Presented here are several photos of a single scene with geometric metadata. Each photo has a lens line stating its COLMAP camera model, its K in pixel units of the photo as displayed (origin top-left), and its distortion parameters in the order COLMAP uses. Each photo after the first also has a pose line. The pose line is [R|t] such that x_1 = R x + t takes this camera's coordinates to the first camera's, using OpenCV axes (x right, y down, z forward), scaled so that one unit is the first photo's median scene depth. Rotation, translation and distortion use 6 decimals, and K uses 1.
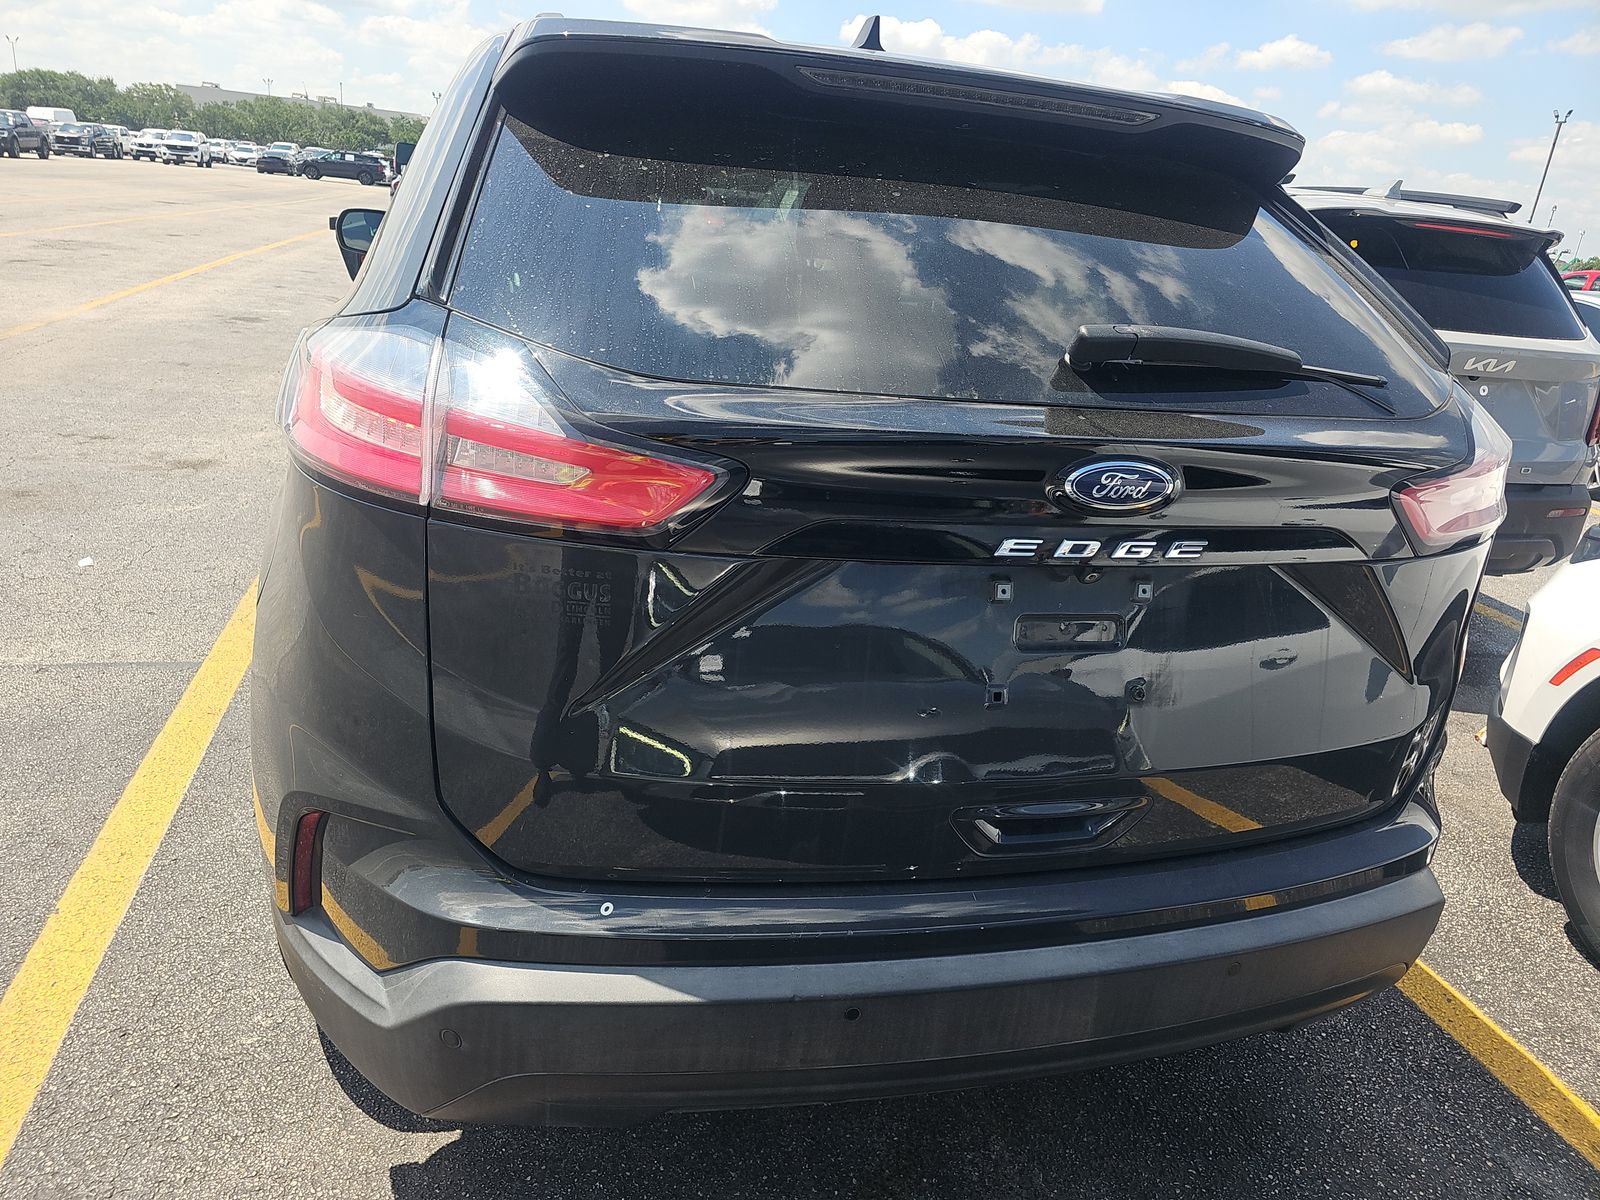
lens RADIAL K [[1136.9, 0, 800.0], [0, 1136.9, 600.0], [0, 0, 1]] dist [0.019874, -0.005576]
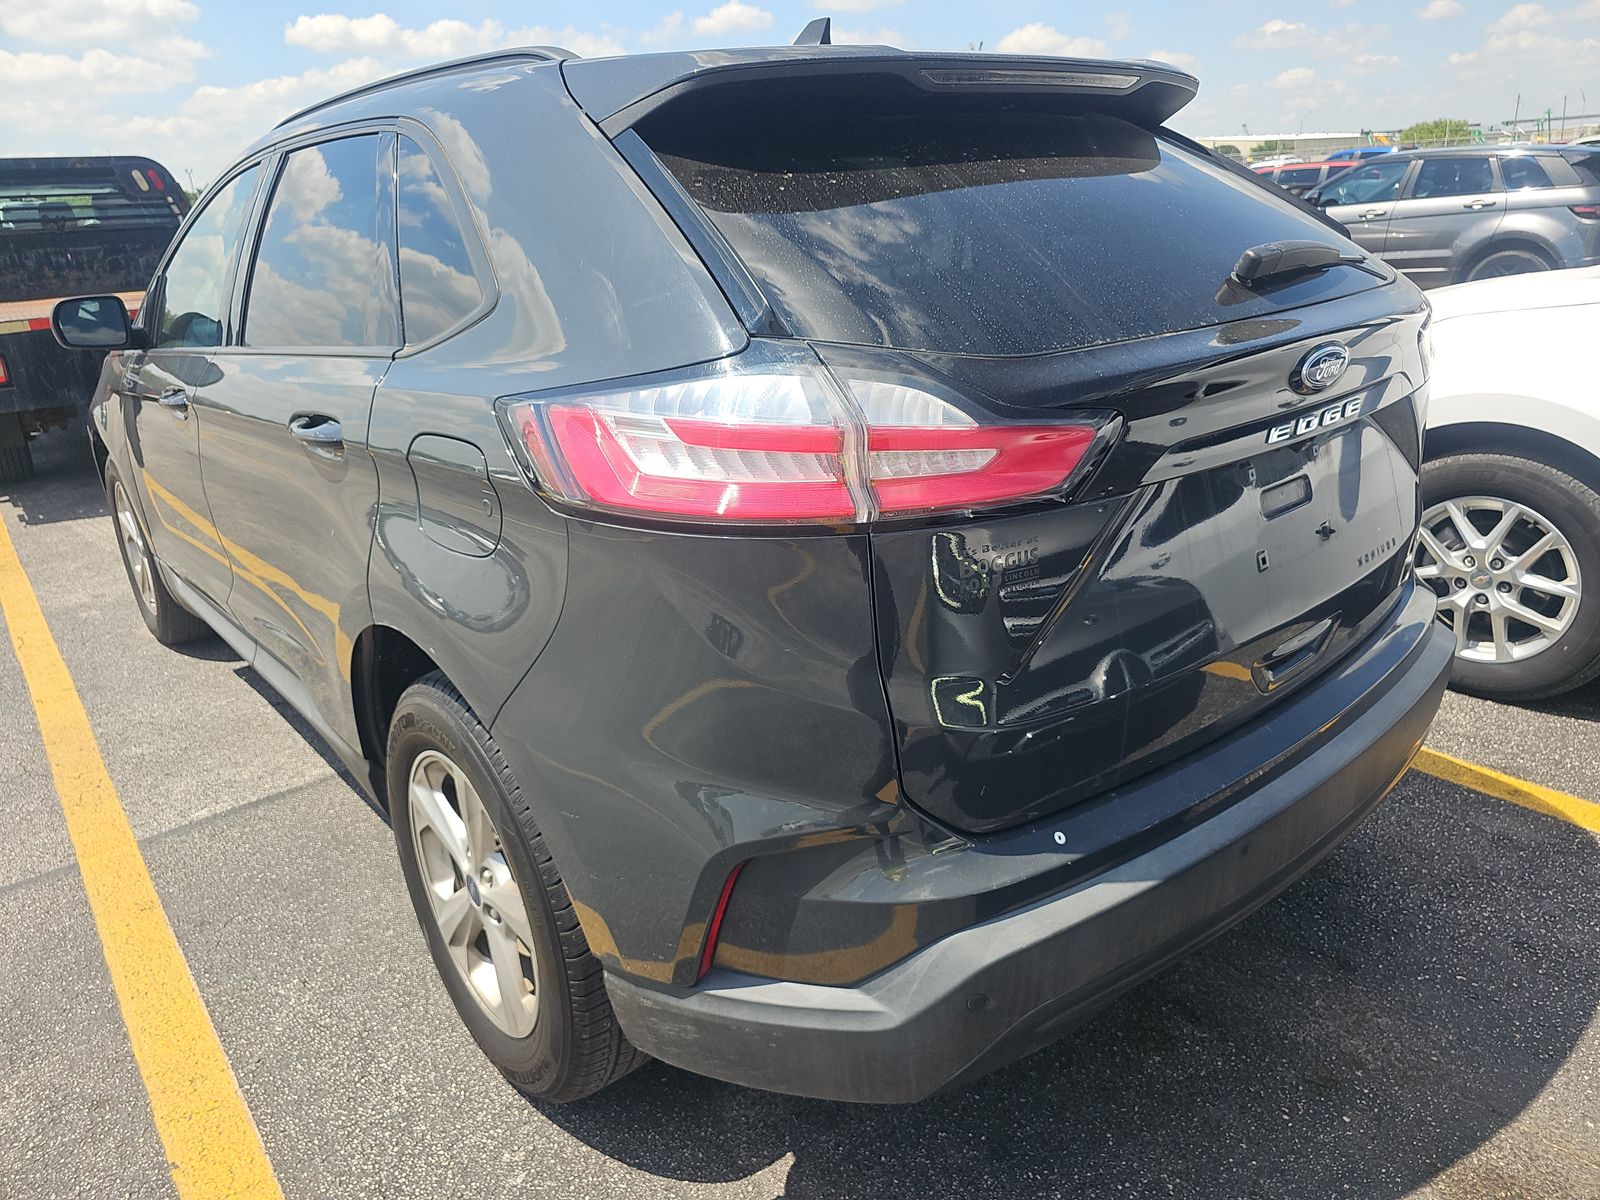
lens RADIAL K [[1144.7, 0, 800.0], [0, 1144.7, 600.0], [0, 0, 1]] dist [0.038100, -0.040336]
pose [[0.887353, -0.278205, 0.367704, -0.483520], [0.274246, 0.959517, 0.064151, -0.058880], [-0.370665, 0.043917, 0.927728, 0.033574]]
